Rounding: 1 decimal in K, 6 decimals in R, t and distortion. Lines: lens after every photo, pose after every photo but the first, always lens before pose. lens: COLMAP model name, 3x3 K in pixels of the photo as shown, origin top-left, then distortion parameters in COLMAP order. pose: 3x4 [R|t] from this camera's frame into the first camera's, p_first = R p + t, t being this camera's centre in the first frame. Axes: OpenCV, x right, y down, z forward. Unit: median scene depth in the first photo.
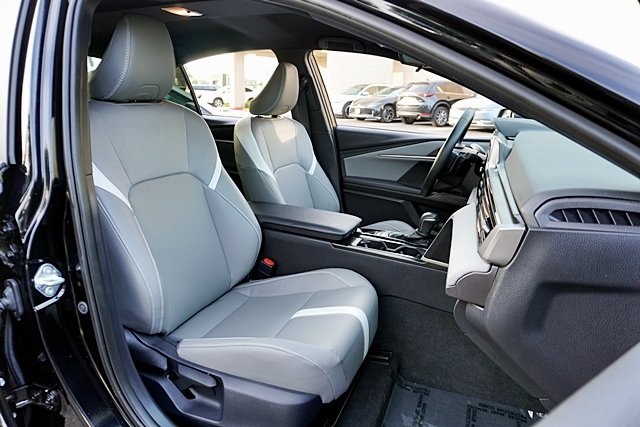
lens RADIAL K [[426.3, 0, 319.2], [0, 426.3, 216.4], [0, 0, 1]] dist [-0.041801, 0.025183]
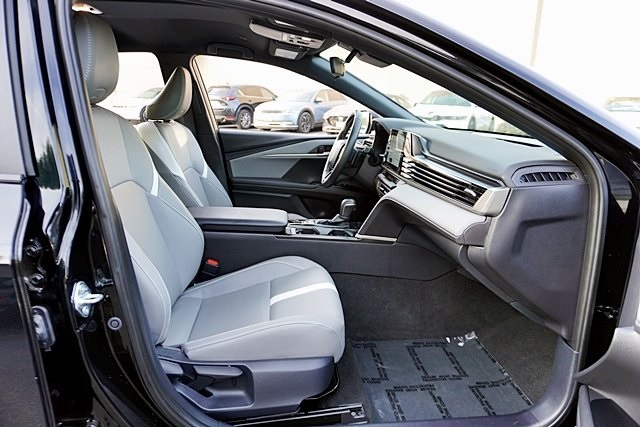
lens RADIAL K [[426.3, 0, 323.1], [0, 426.3, 214.5], [0, 0, 1]] dist [-0.041801, 0.025183]
pose [[0.891704, -0.110213, 0.438997, -0.297972], [0.115285, 0.993216, 0.015183, 0.007429], [-0.437692, 0.037071, 0.898360, -0.034155]]
